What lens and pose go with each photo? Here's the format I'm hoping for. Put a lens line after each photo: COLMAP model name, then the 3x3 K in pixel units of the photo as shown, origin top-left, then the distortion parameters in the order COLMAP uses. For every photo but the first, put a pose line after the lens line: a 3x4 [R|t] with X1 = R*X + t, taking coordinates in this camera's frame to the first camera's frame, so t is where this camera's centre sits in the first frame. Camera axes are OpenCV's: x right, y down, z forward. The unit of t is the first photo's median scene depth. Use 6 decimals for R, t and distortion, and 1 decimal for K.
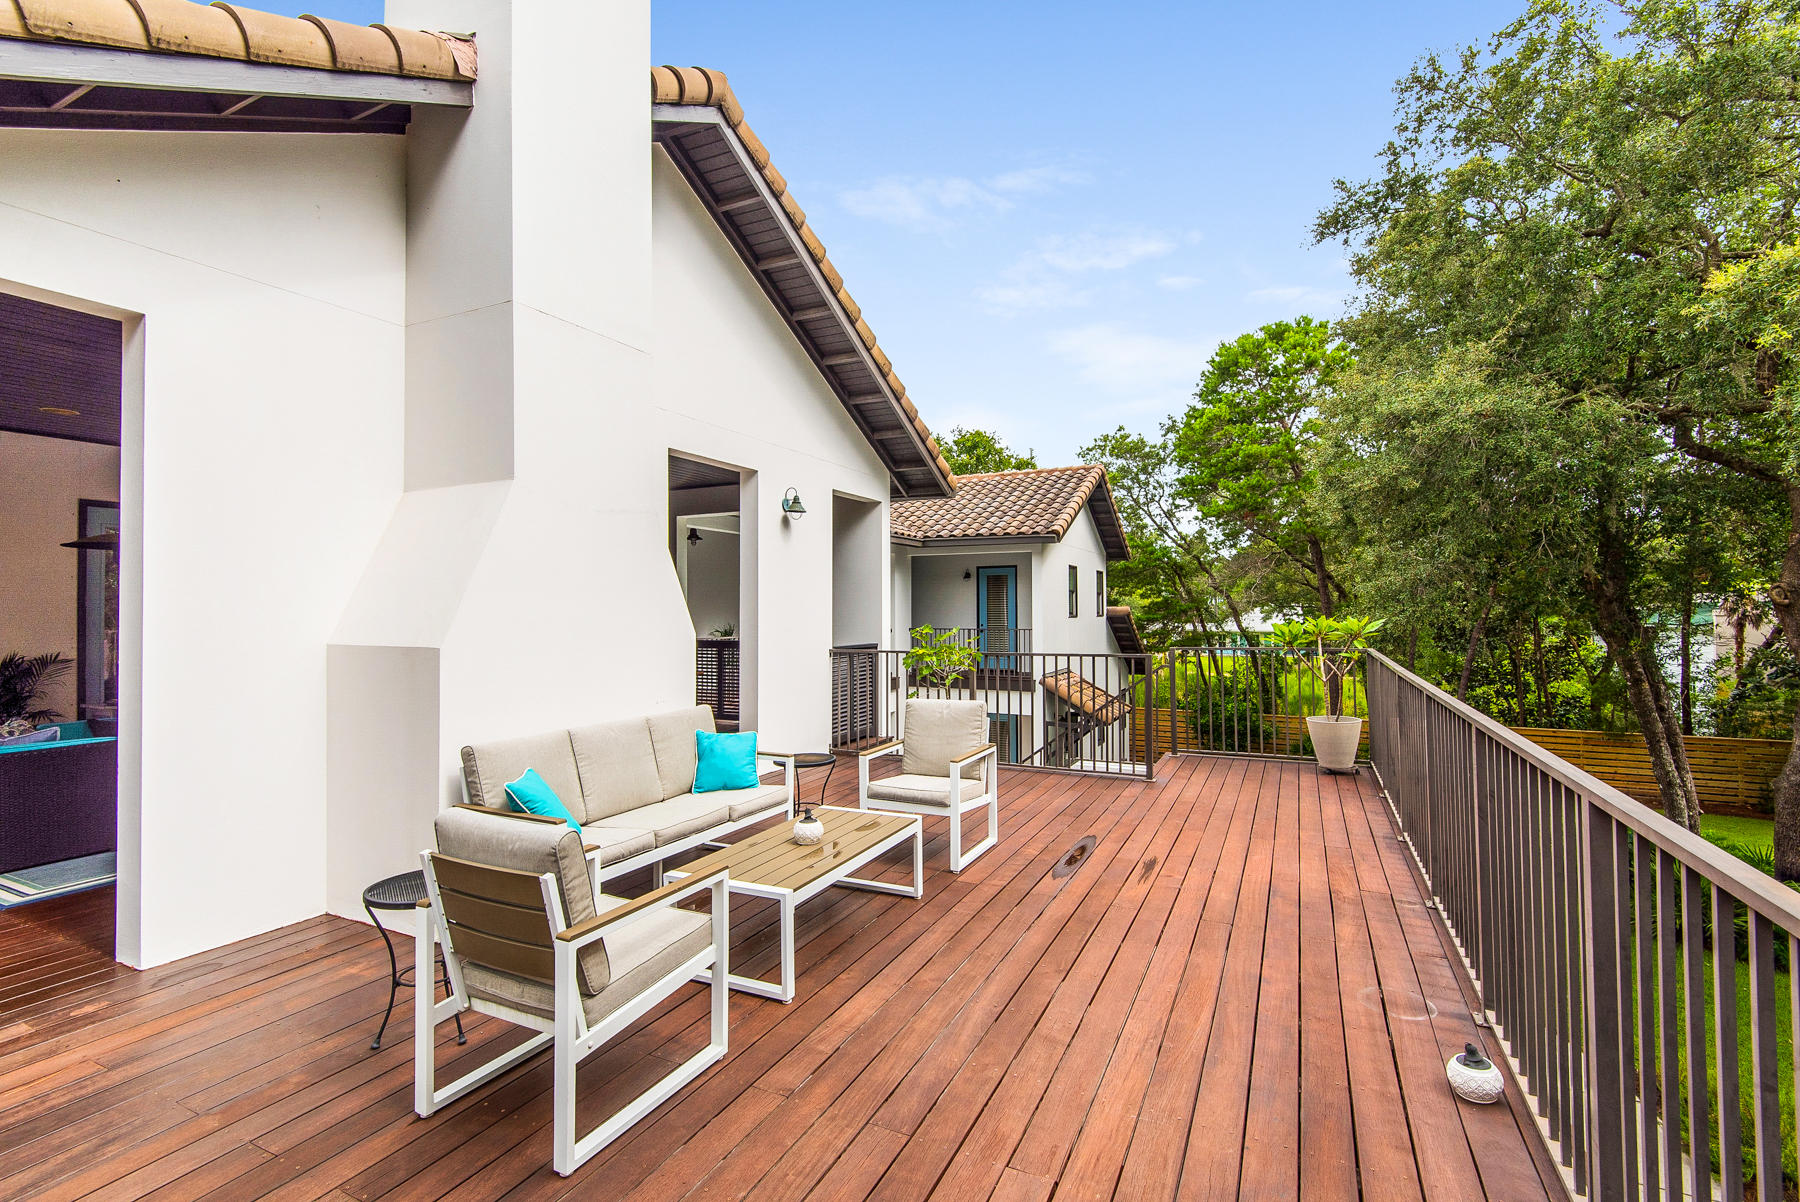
lens RADIAL K [[806.9, 0, 897.2], [0, 806.9, 603.0], [0, 0, 1]] dist [0.040020, -0.025106]
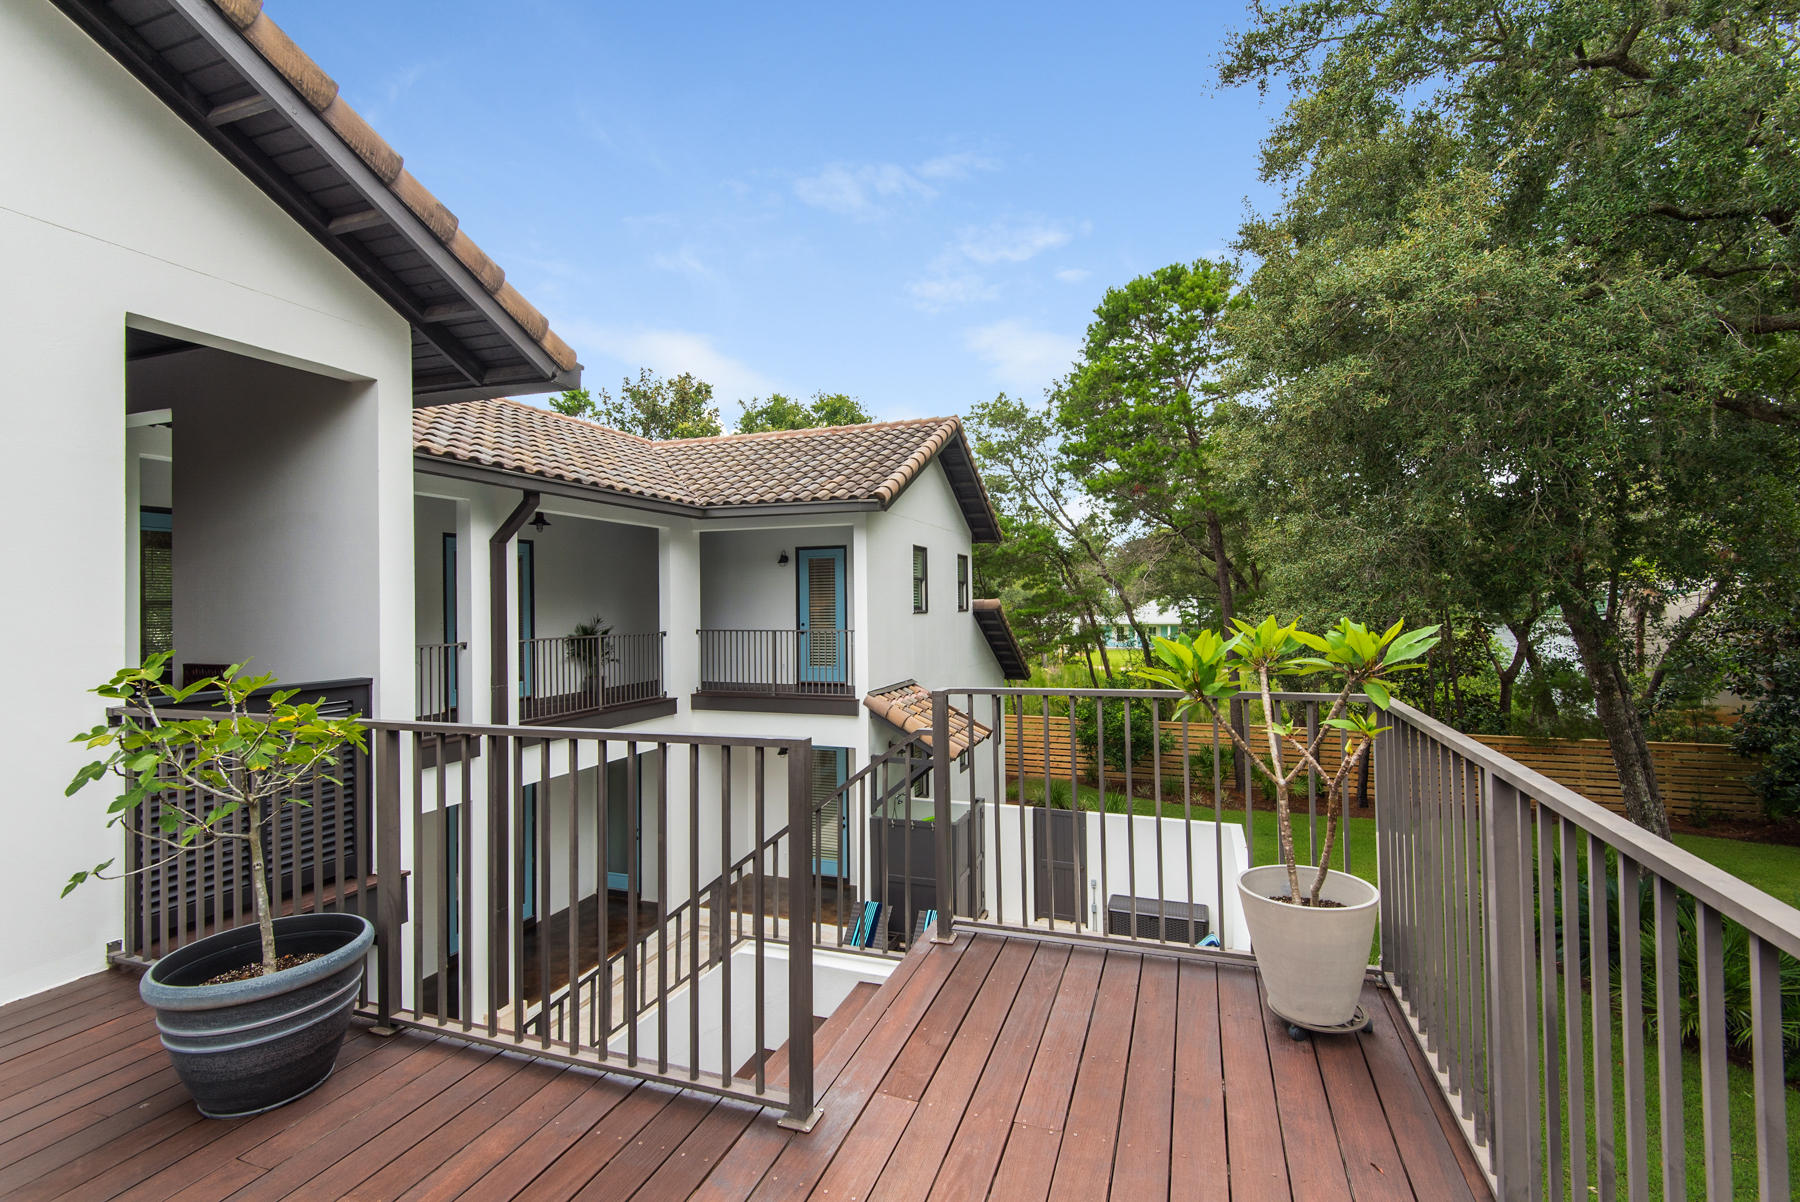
lens RADIAL K [[806.9, 0, 897.2], [0, 806.9, 603.0], [0, 0, 1]] dist [0.040020, -0.025106]
pose [[0.994147, -0.005895, 0.107874, 0.176594], [0.005109, 0.999958, 0.007560, 0.002968], [-0.107915, -0.006965, 0.994136, 0.372436]]
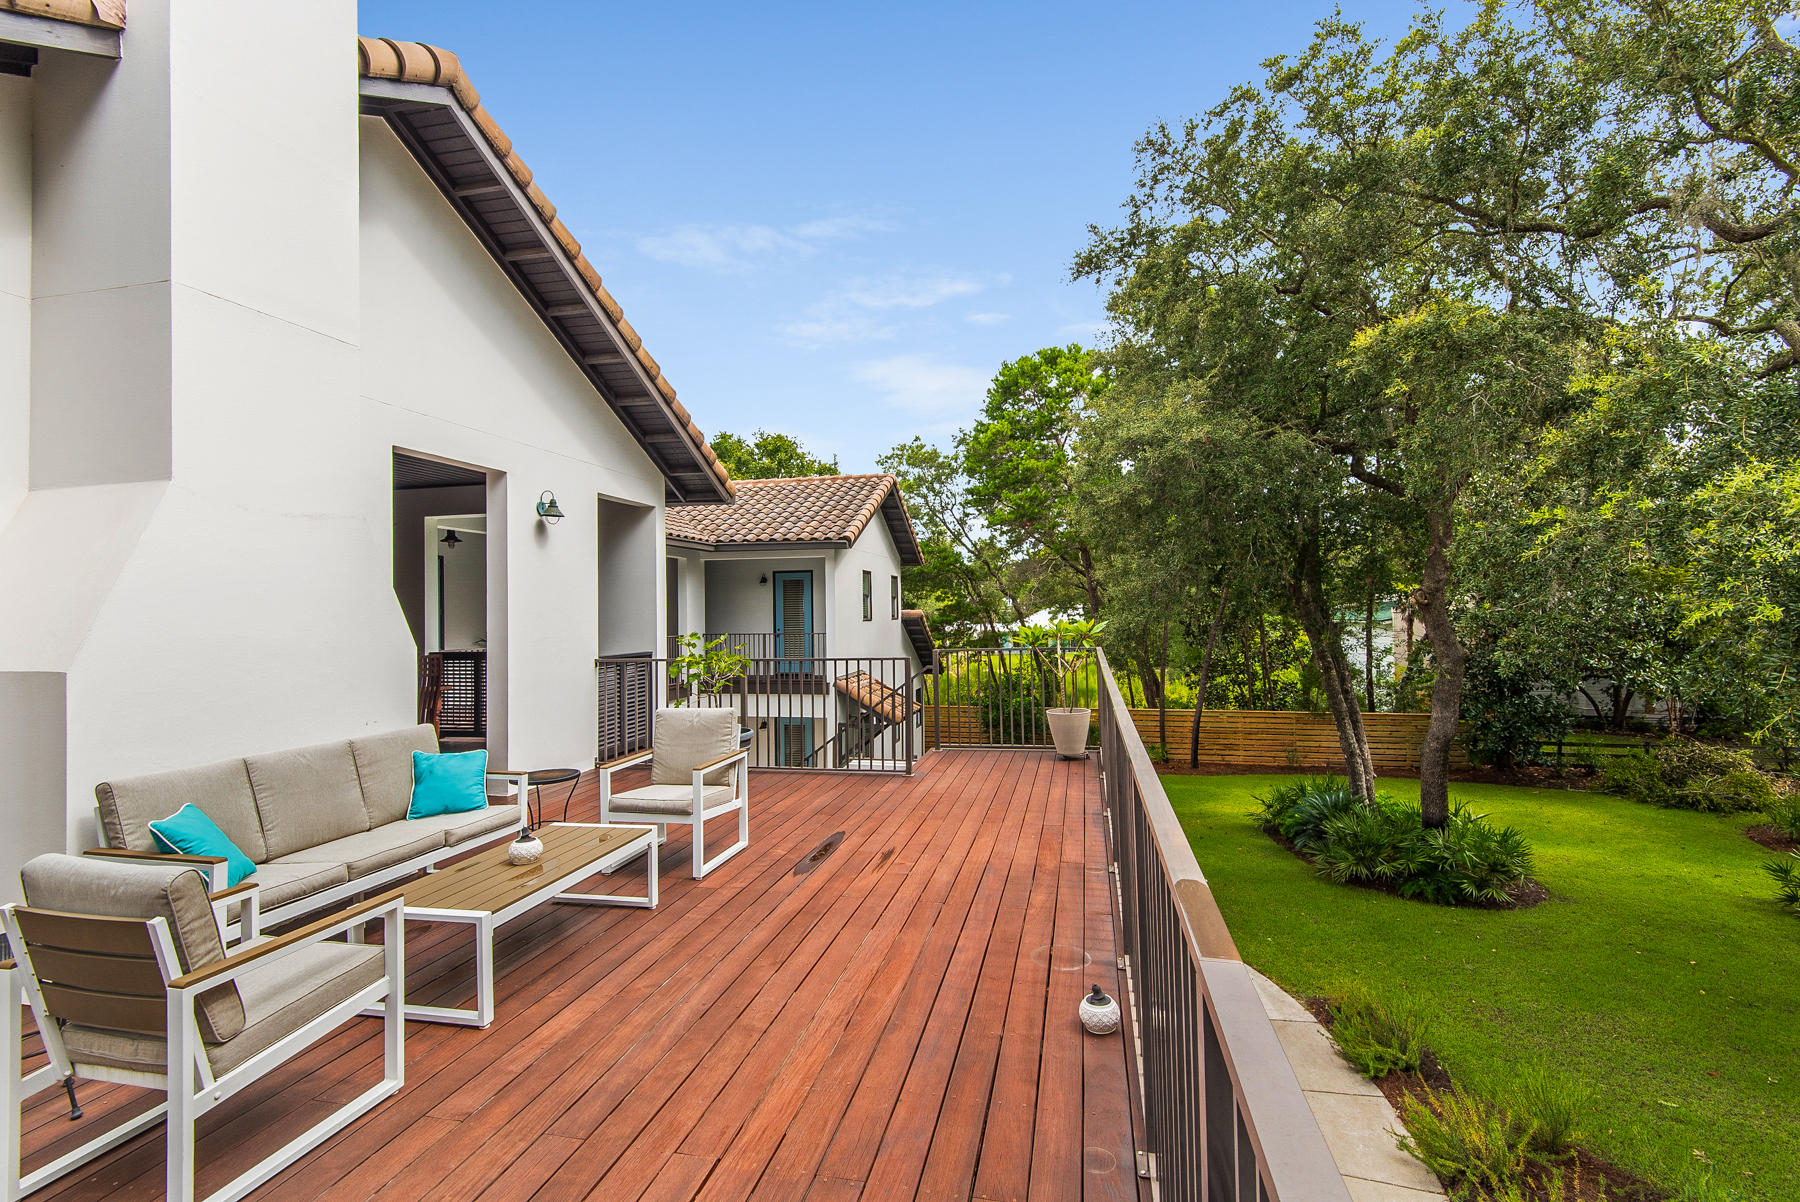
lens RADIAL K [[806.9, 0, 897.2], [0, 806.9, 603.0], [0, 0, 1]] dist [0.040020, -0.025106]
pose [[0.973640, -0.007302, 0.227975, 0.031348], [0.008125, 0.999963, -0.002672, -0.002717], [-0.227947, 0.004454, 0.973663, -0.017081]]
